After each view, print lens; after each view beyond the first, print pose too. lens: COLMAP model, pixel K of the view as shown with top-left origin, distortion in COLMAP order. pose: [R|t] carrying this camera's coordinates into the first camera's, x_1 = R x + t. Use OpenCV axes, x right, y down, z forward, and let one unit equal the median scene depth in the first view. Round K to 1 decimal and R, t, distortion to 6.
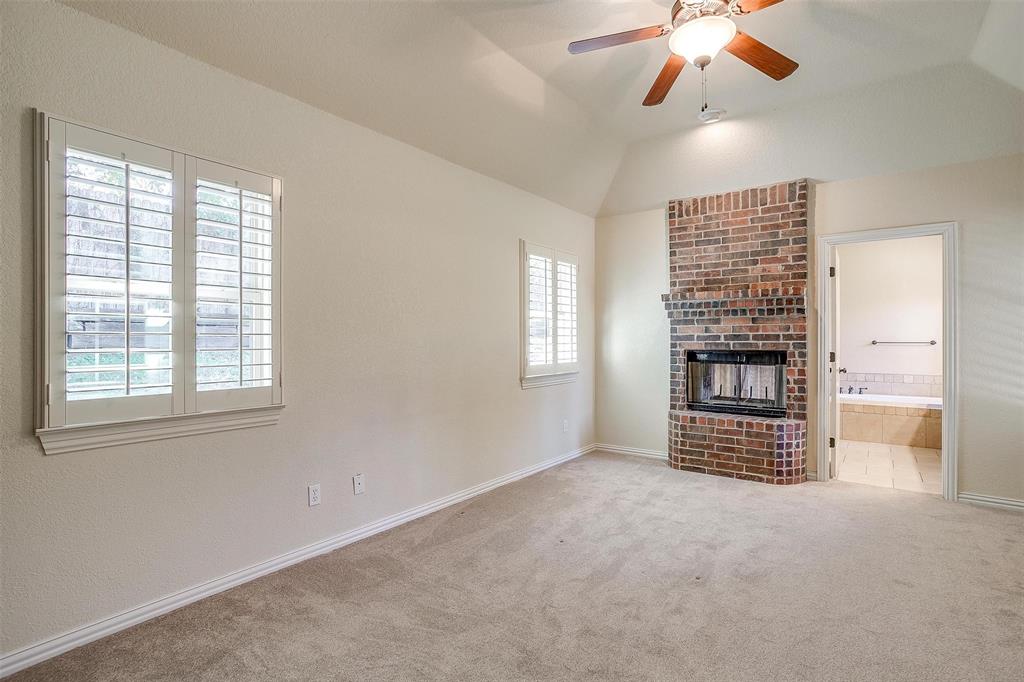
lens RADIAL K [[496.7, 0, 512.9], [0, 496.7, 338.8], [0, 0, 1]] dist [-0.004343, -0.000142]
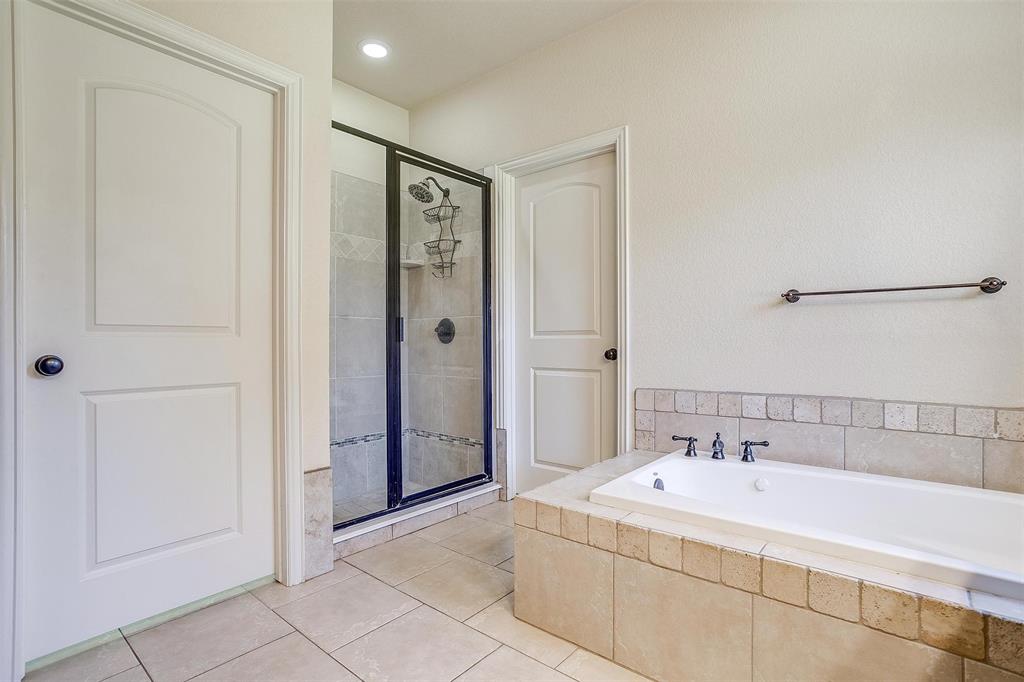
lens RADIAL K [[496.7, 0, 513.5], [0, 496.7, 342.1], [0, 0, 1]] dist [-0.004343, -0.000142]
pose [[0.999033, 0.004542, -0.043732, 0.601510], [-0.004429, 0.999987, 0.002697, 0.038668], [0.043744, -0.002500, 0.999040, 0.720735]]
